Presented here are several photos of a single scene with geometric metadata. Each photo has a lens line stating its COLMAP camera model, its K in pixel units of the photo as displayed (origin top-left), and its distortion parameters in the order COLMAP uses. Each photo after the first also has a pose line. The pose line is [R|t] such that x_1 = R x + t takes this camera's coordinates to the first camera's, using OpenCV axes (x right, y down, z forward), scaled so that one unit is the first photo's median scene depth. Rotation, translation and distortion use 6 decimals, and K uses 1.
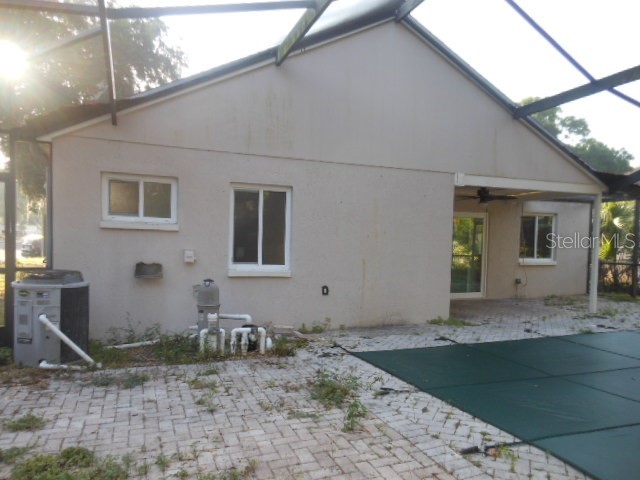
lens RADIAL K [[470.3, 0, 328.7], [0, 470.3, 259.8], [0, 0, 1]] dist [-0.002498, -0.001582]
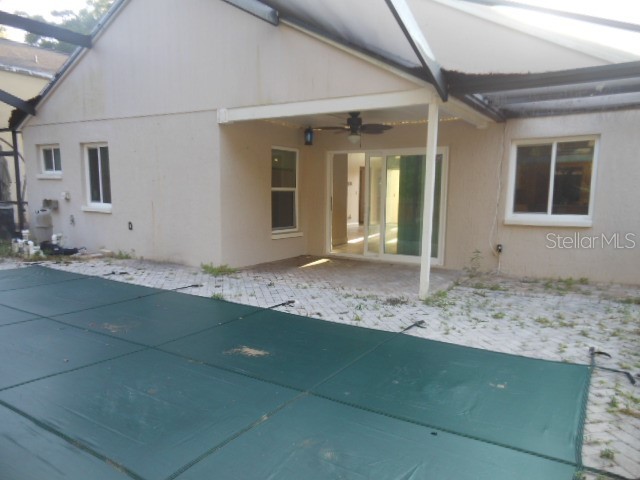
lens RADIAL K [[470.3, 0, 328.7], [0, 470.3, 259.8], [0, 0, 1]] dist [-0.002498, -0.001582]
pose [[0.580662, 0.125992, -0.804337, 1.105408], [-0.033073, 0.990788, 0.131322, -0.022217], [0.813473, -0.049652, 0.579480, 0.606413]]
